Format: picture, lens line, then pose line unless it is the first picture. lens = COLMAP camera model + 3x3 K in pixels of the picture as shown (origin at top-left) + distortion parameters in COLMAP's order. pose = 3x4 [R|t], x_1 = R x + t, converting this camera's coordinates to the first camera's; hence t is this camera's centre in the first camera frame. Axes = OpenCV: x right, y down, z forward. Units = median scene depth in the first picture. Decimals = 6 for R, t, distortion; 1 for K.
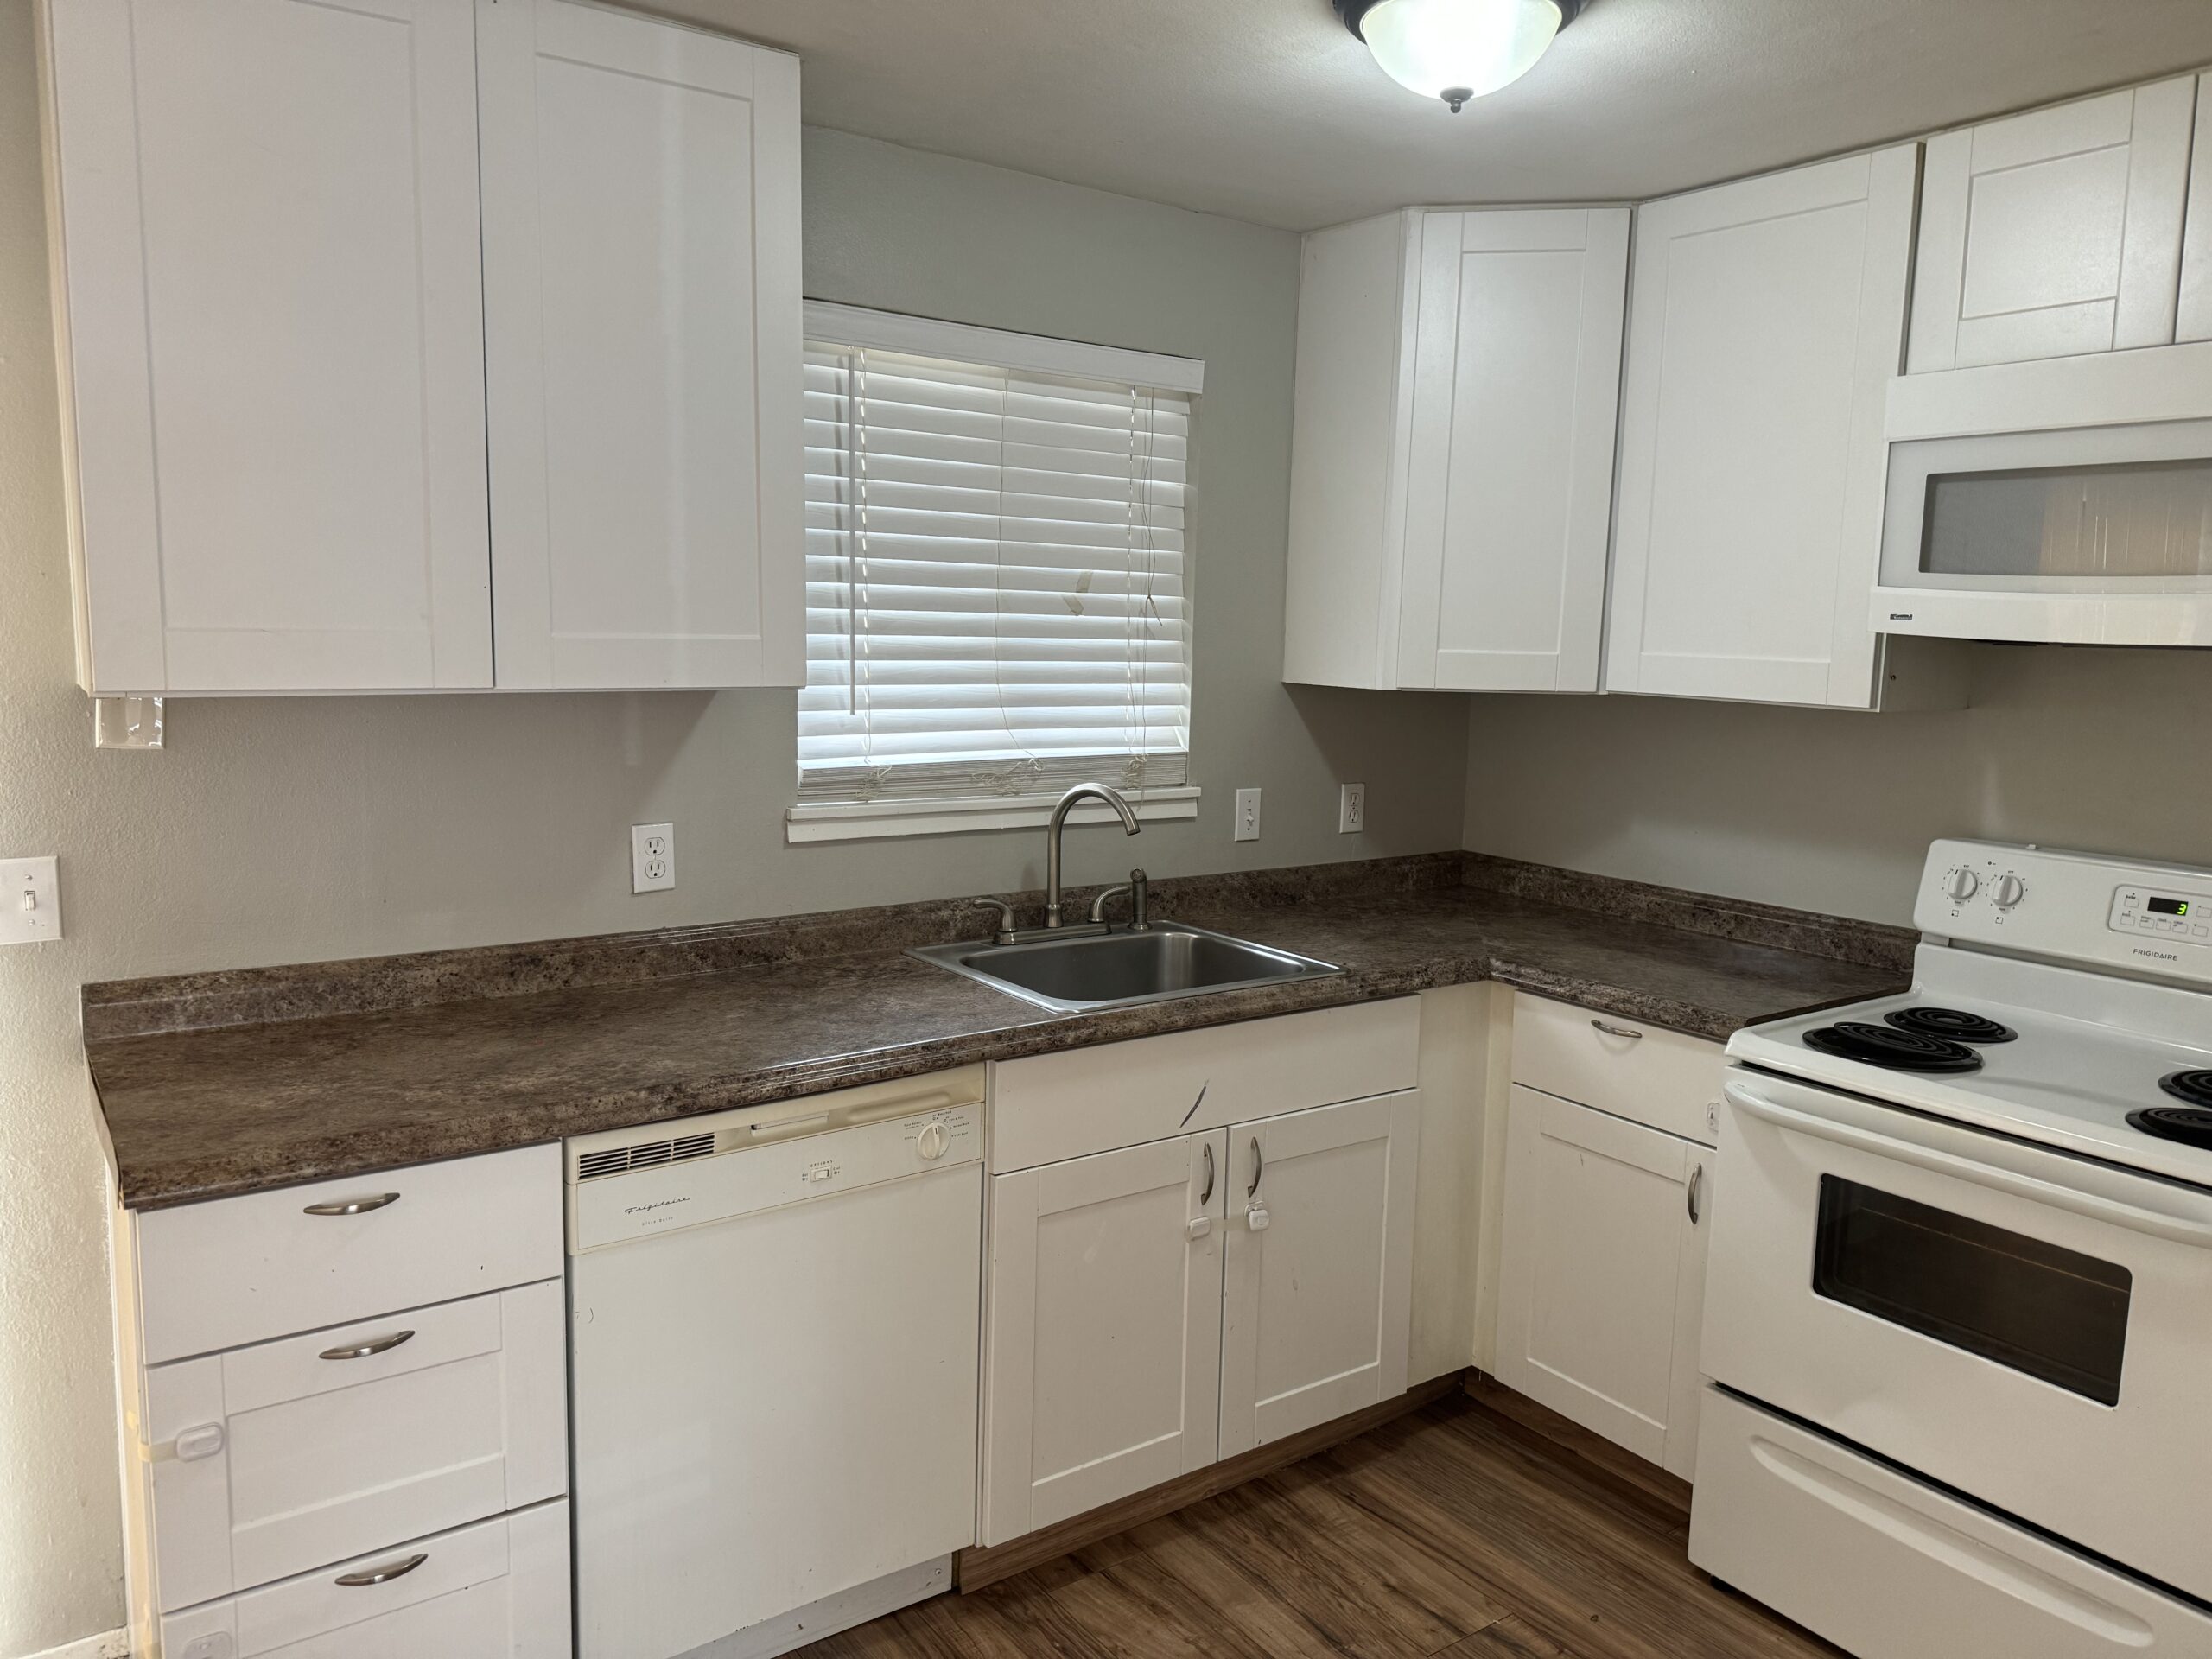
lens RADIAL K [[1542.7, 0, 1115.8], [0, 1542.7, 811.9], [0, 0, 1]] dist [0.072661, -0.081226]
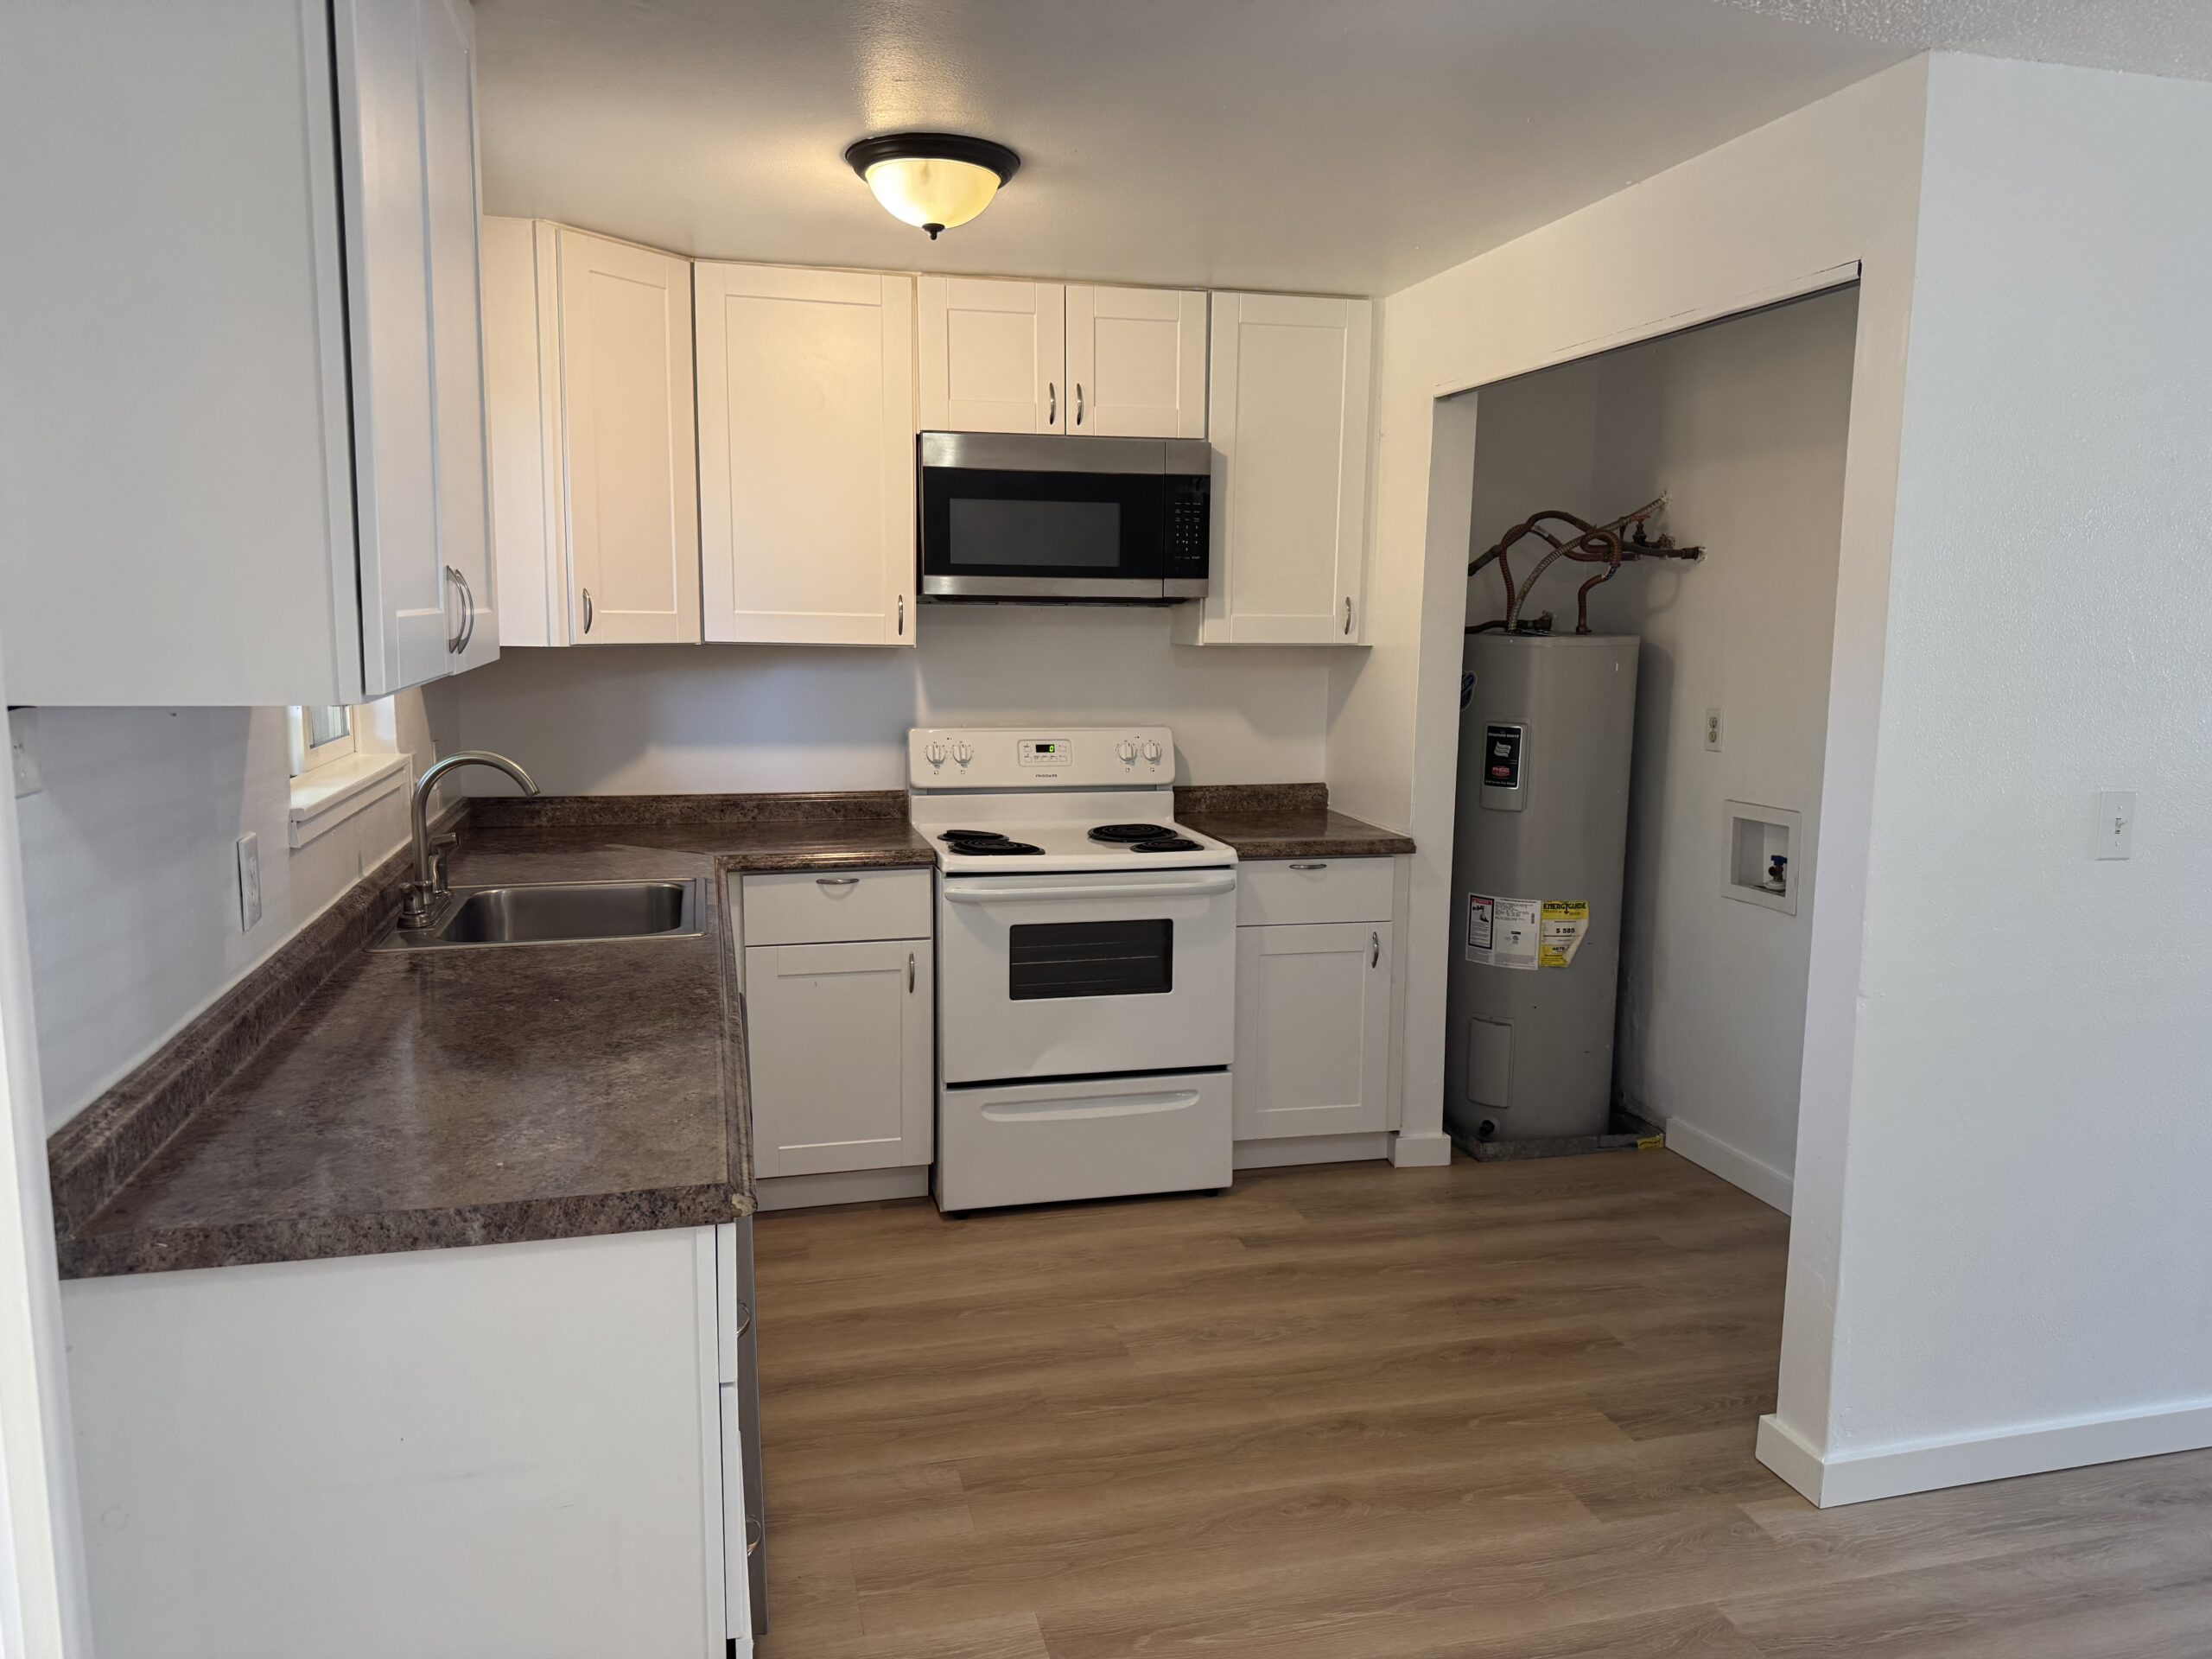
lens RADIAL K [[1542.7, 0, 1099.3], [0, 1542.7, 822.7], [0, 0, 1]] dist [0.072661, -0.081226]
pose [[0.359526, -0.144291, 0.921912, -0.951099], [0.108739, 0.987720, 0.112185, -0.047347], [-0.926778, 0.059914, 0.370801, 0.290414]]
